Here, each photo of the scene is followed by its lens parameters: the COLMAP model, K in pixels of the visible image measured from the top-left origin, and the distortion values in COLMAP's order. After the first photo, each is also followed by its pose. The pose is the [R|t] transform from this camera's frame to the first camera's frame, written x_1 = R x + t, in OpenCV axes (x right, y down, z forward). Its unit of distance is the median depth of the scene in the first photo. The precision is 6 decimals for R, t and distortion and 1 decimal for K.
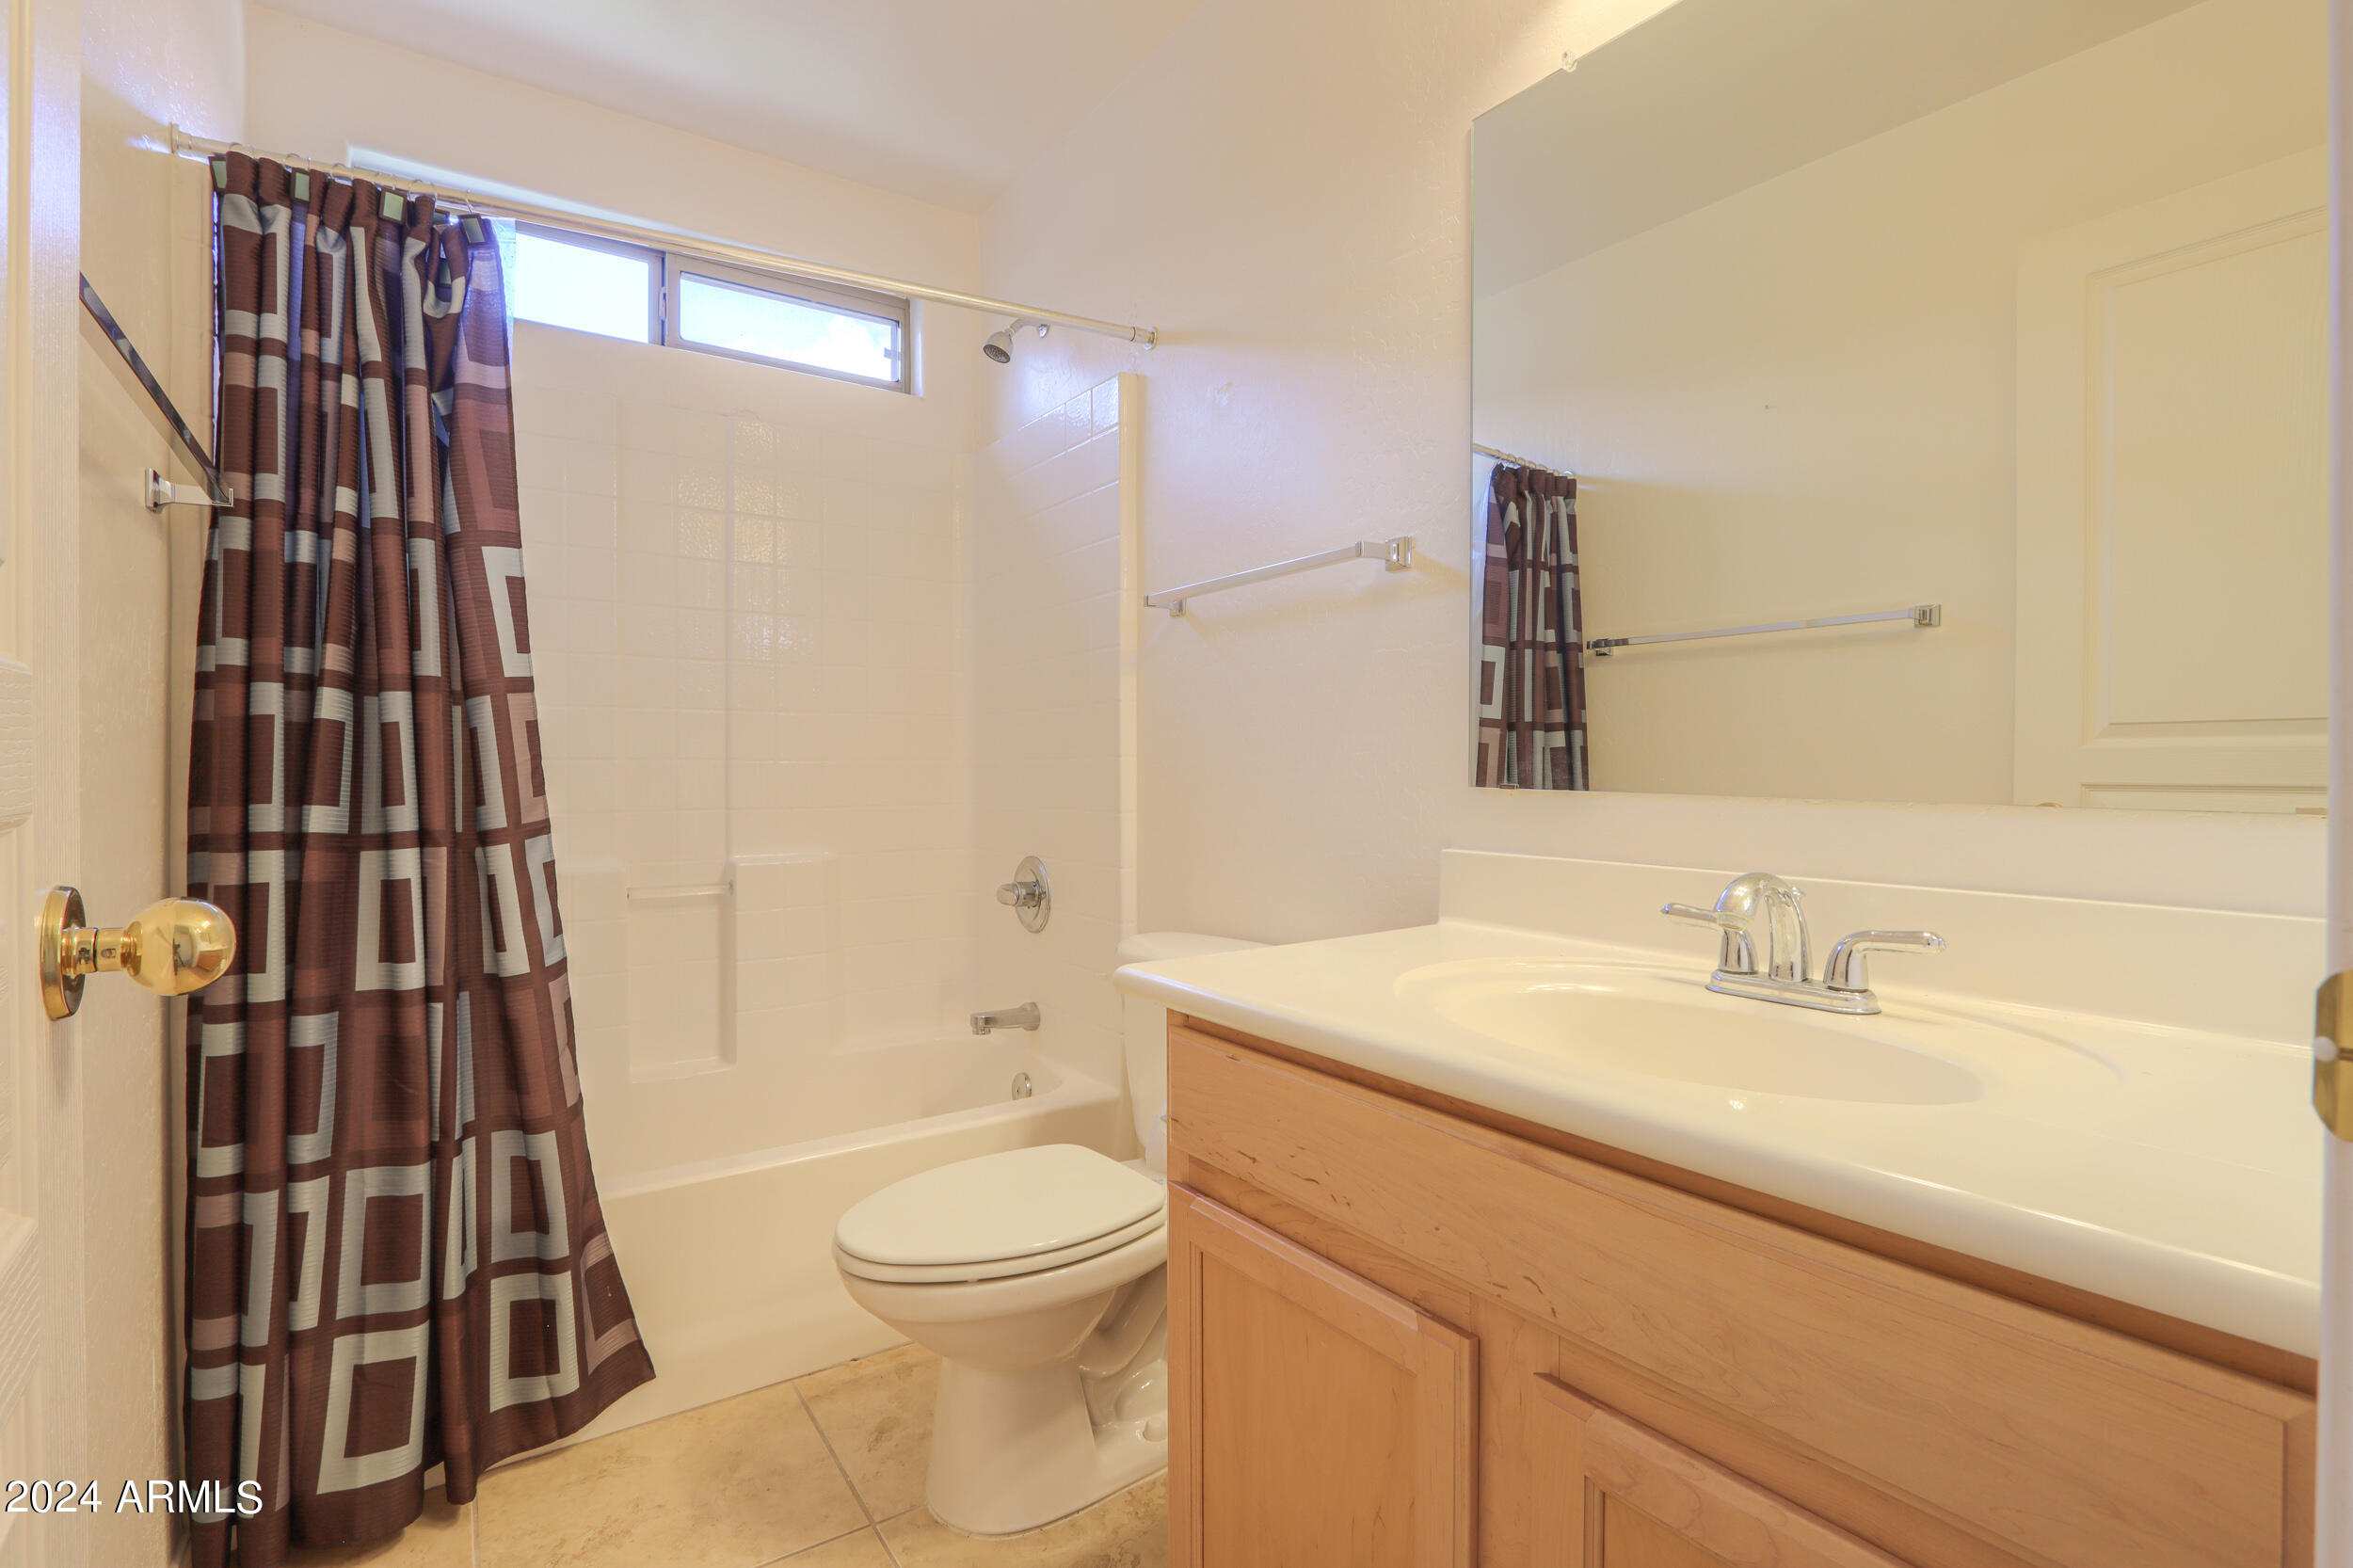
lens RADIAL K [[1075.9, 0, 1176.5], [0, 1075.9, 784.0], [0, 0, 1]] dist [-0.018393, -0.000199]
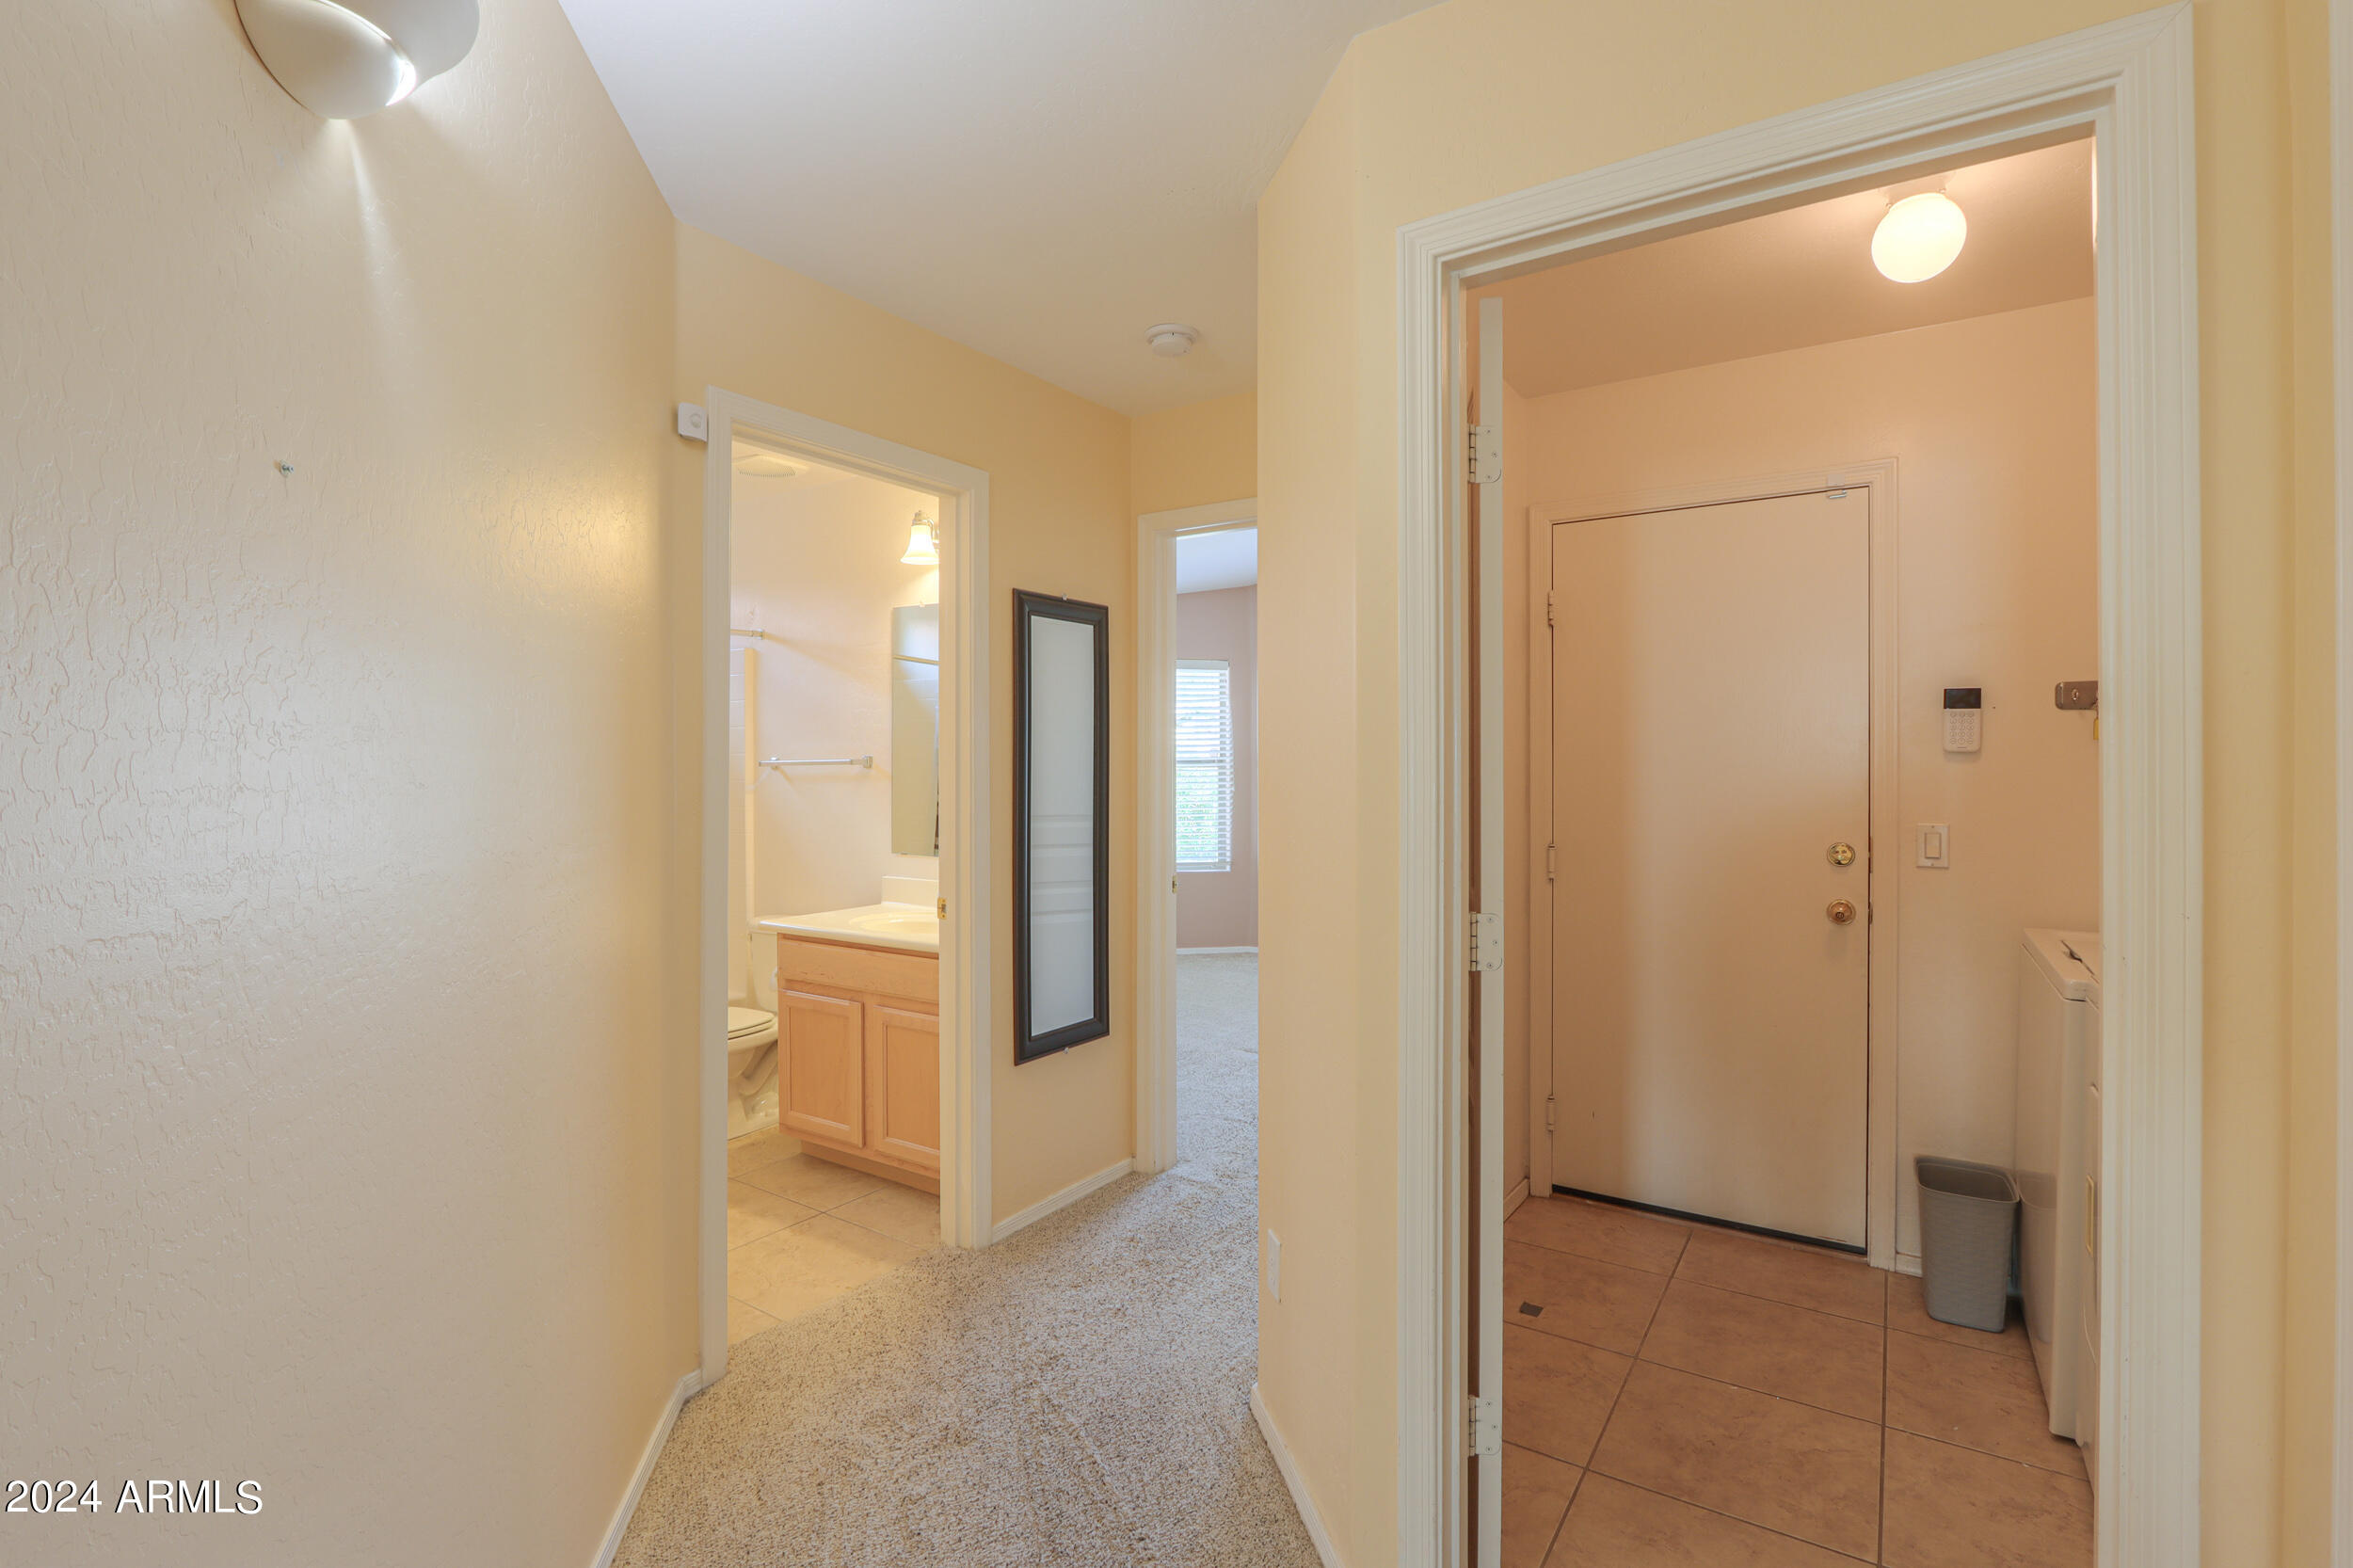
lens RADIAL K [[1075.9, 0, 1176.5], [0, 1075.9, 784.0], [0, 0, 1]] dist [-0.018393, -0.000199]
pose [[0.932978, -0.012672, 0.359710, -0.034632], [0.015309, 0.999873, -0.004482, -0.148013], [-0.359607, 0.009689, 0.933054, -1.797020]]
